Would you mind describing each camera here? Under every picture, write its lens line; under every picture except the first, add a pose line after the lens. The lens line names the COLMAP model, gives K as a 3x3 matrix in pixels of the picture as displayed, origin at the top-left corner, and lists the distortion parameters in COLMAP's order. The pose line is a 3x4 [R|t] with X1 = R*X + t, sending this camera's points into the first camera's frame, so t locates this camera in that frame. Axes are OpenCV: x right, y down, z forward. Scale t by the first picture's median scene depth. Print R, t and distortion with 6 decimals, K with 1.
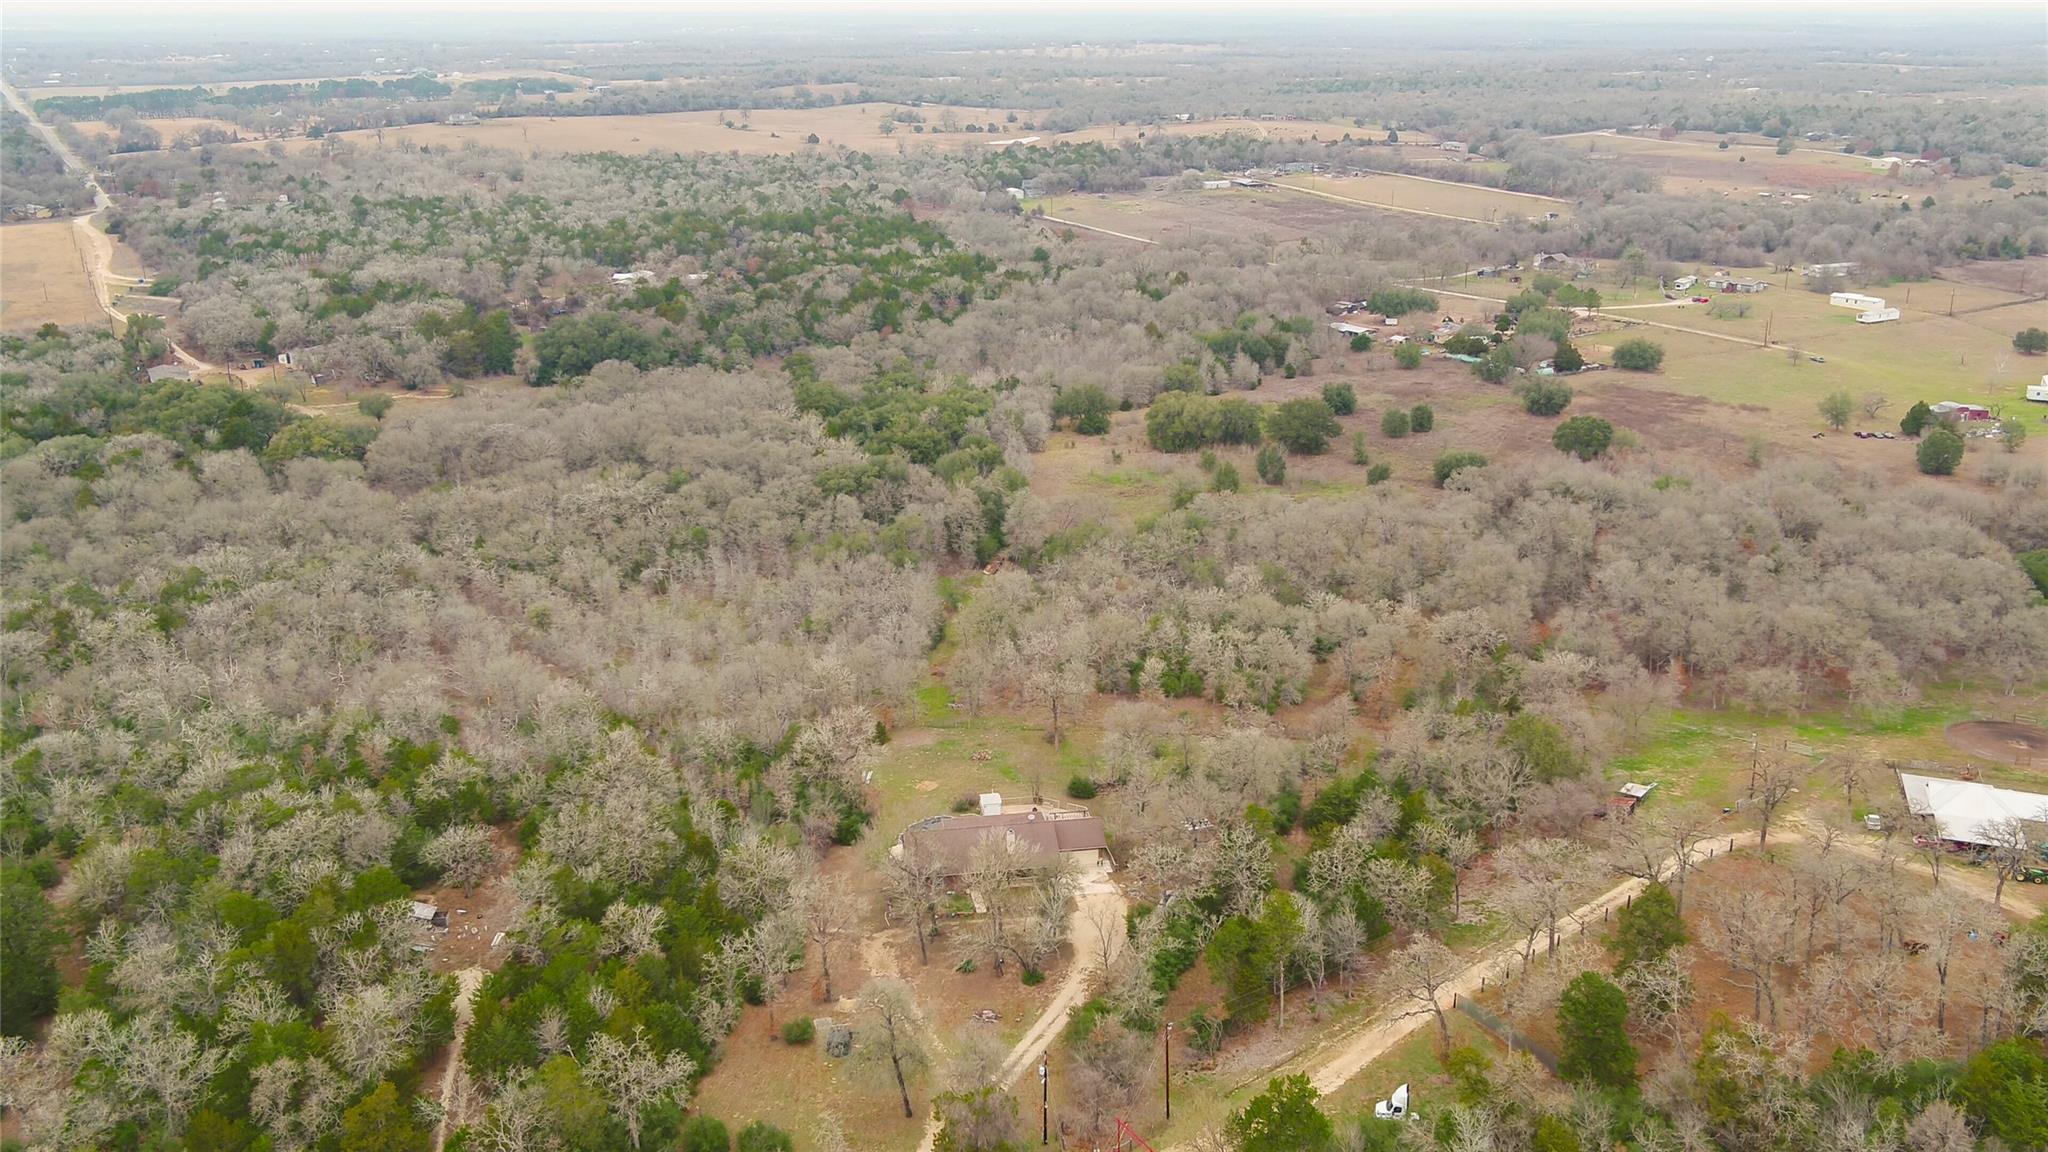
lens RADIAL K [[1775.5, 0, 1015.7], [0, 1775.5, 577.9], [0, 0, 1]] dist [0.001677, 0.009838]
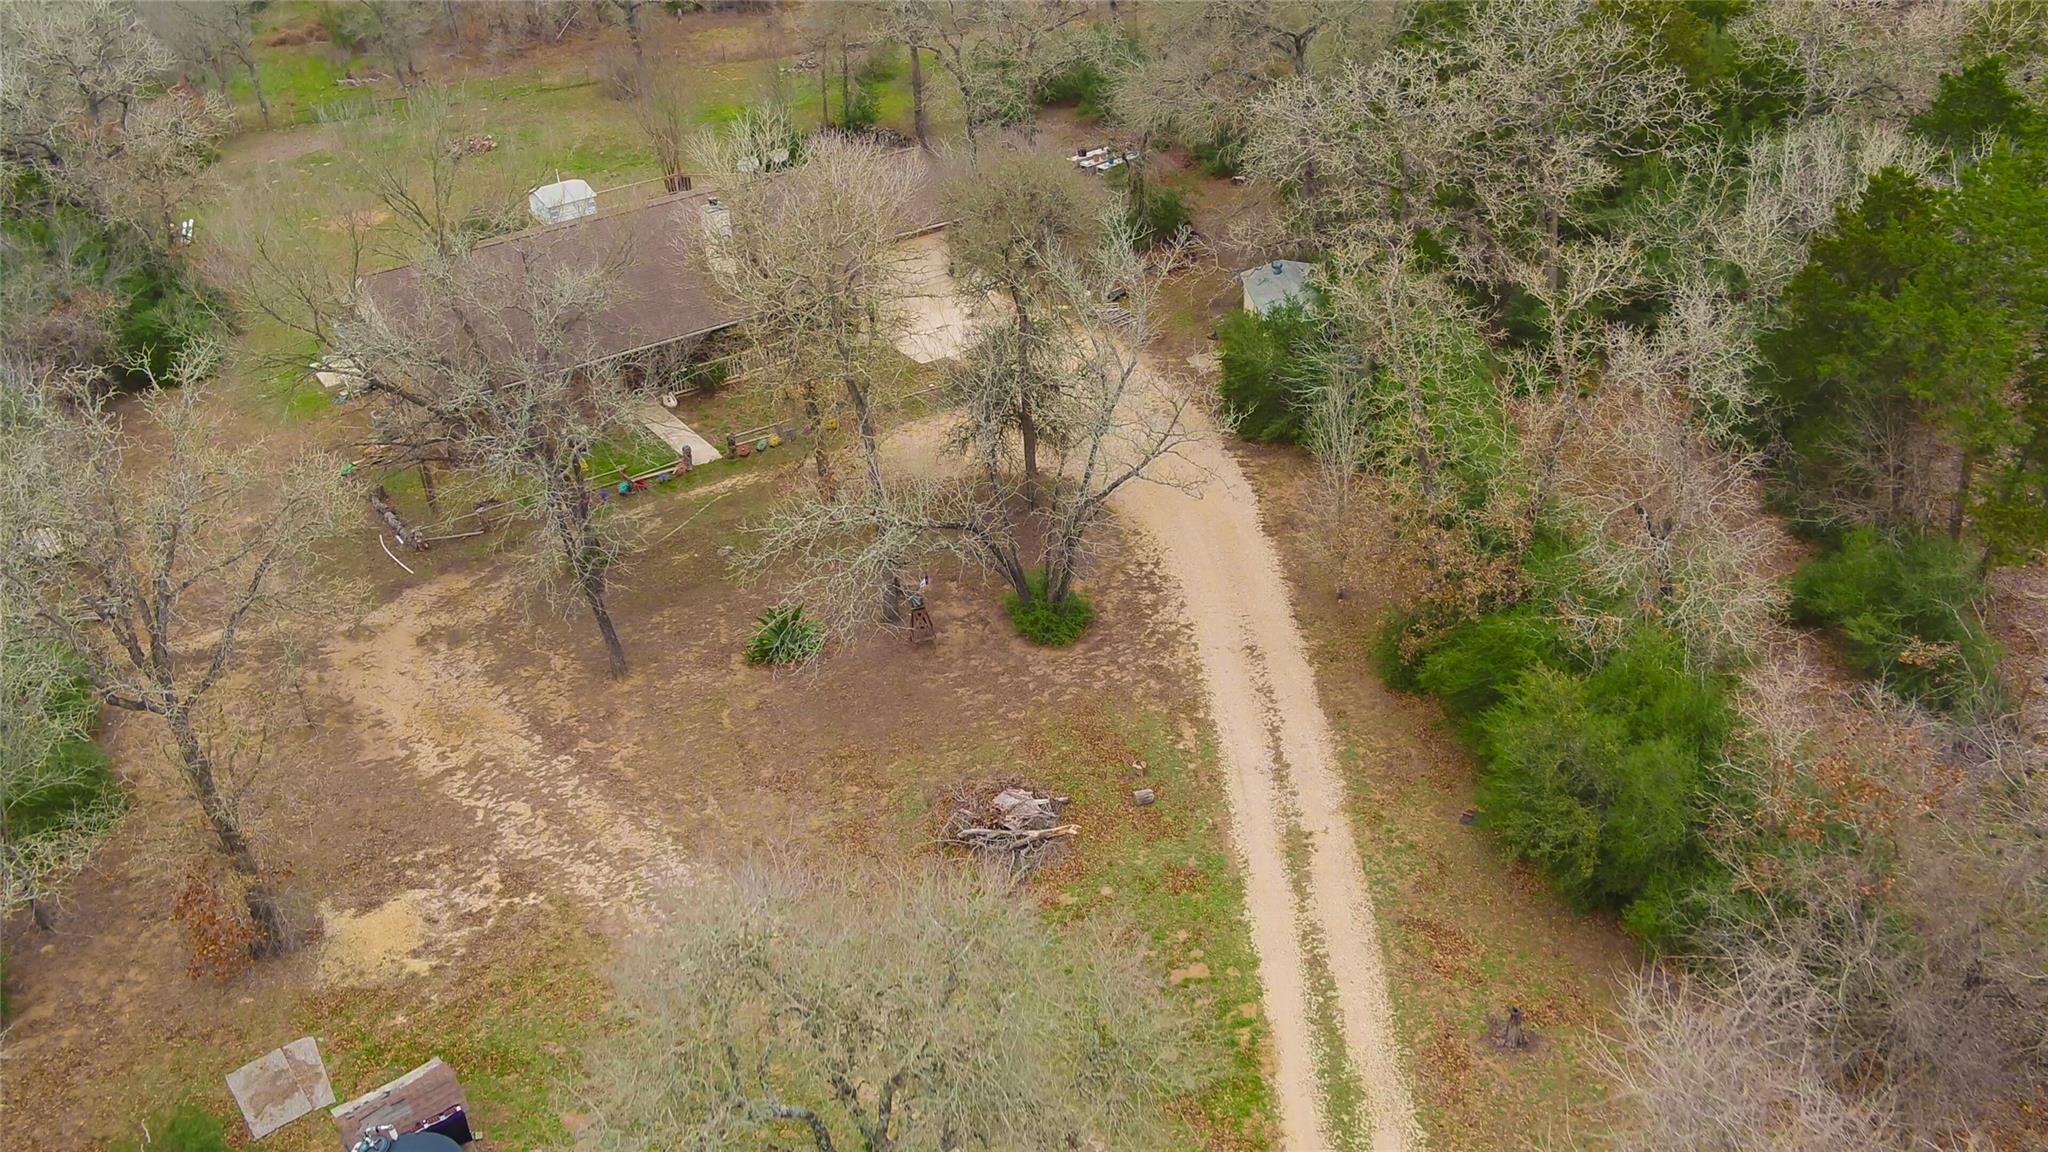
lens RADIAL K [[1775.5, 0, 1018.3], [0, 1775.5, 582.4], [0, 0, 1]] dist [0.001677, 0.009838]
pose [[0.915263, -0.242941, 0.321362, -0.032743], [0.165229, 0.953902, 0.250538, 0.063214], [-0.367414, -0.176210, 0.913212, 0.313987]]
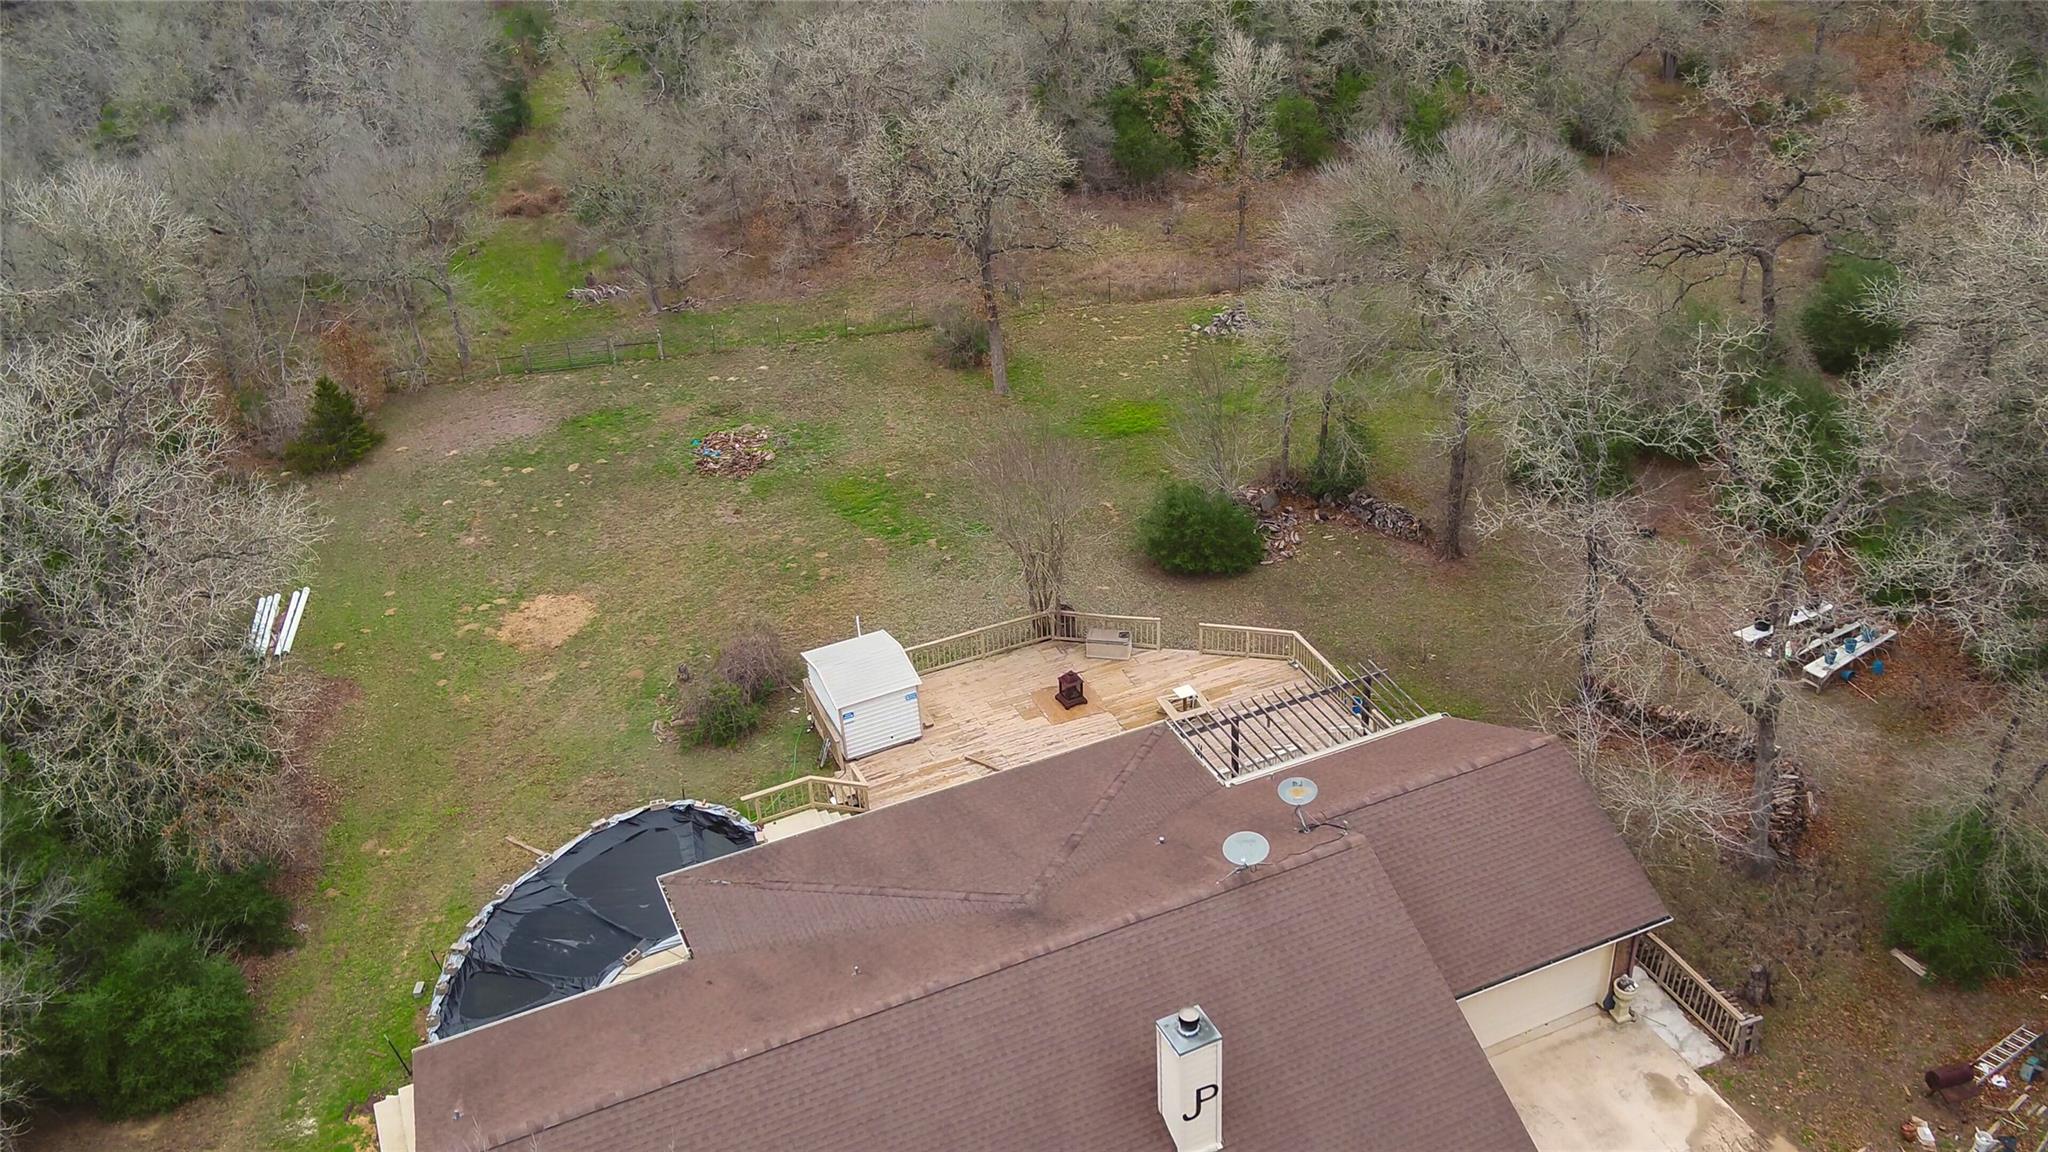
lens RADIAL K [[1775.5, 0, 1020.6], [0, 1775.5, 575.1], [0, 0, 1]] dist [0.001677, 0.009838]
pose [[0.968450, -0.166396, 0.185519, -0.016811], [0.122375, 0.966028, 0.227627, 0.034474], [-0.217093, -0.197743, 0.955912, 0.403535]]
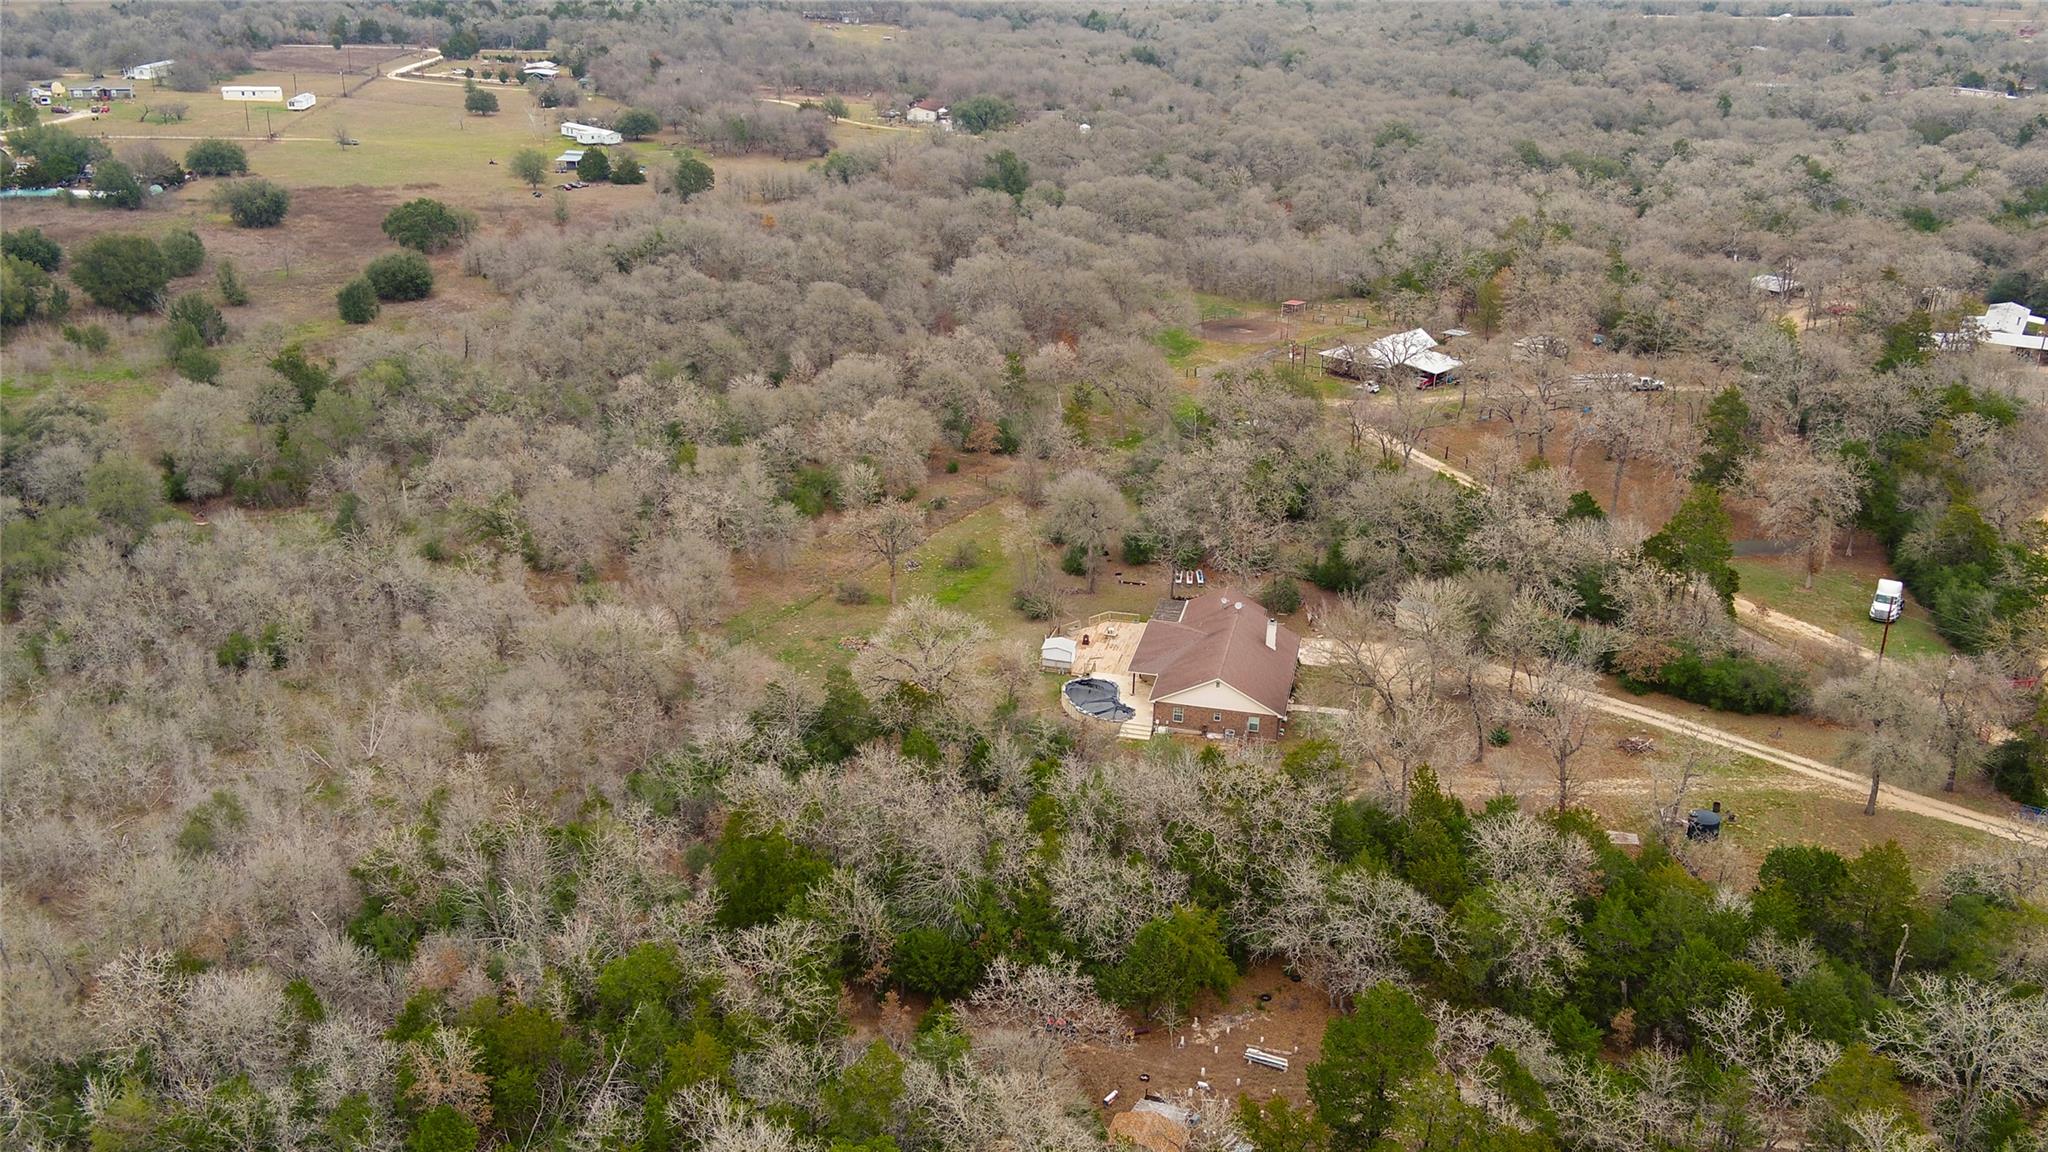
lens RADIAL K [[1775.5, 0, 1011.0], [0, 1775.5, 576.7], [0, 0, 1]] dist [0.001677, 0.009838]
pose [[0.393314, -0.326141, 0.859614, -0.328712], [0.264173, 0.935631, 0.234110, -0.041322], [-0.880634, 0.135008, 0.454154, 0.342897]]
